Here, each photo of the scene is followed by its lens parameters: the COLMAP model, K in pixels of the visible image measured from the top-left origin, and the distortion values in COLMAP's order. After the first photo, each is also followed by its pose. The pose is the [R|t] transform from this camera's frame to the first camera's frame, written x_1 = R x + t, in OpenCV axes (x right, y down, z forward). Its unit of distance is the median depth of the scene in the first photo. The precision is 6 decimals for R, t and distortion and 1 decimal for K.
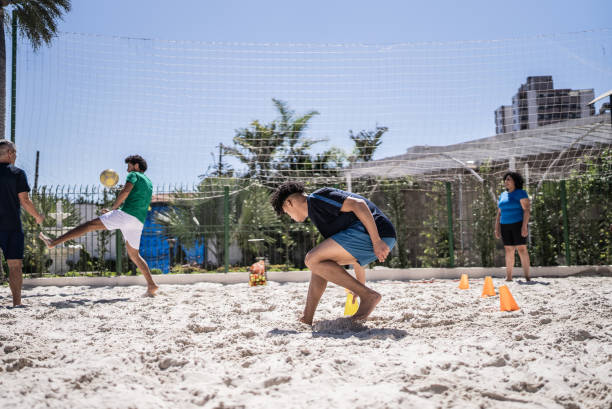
lens RADIAL K [[609.1, 0, 306.2], [0, 609.1, 194.7], [0, 0, 1]] dist [-0.055702, 0.168259]
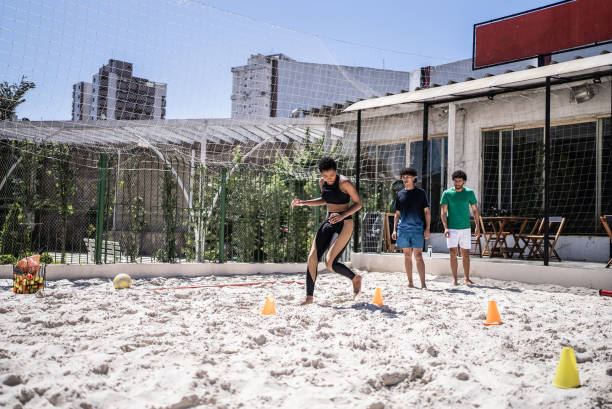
lens RADIAL K [[581.1, 0, 304.1], [0, 581.1, 203.6], [0, 0, 1]] dist [-0.018716, 0.018759]
pose [[0.756088, 0.078884, 0.649698, -0.233314], [-0.115193, 0.993252, 0.013459, 0.005767], [-0.644253, -0.085017, 0.760073, 0.258640]]
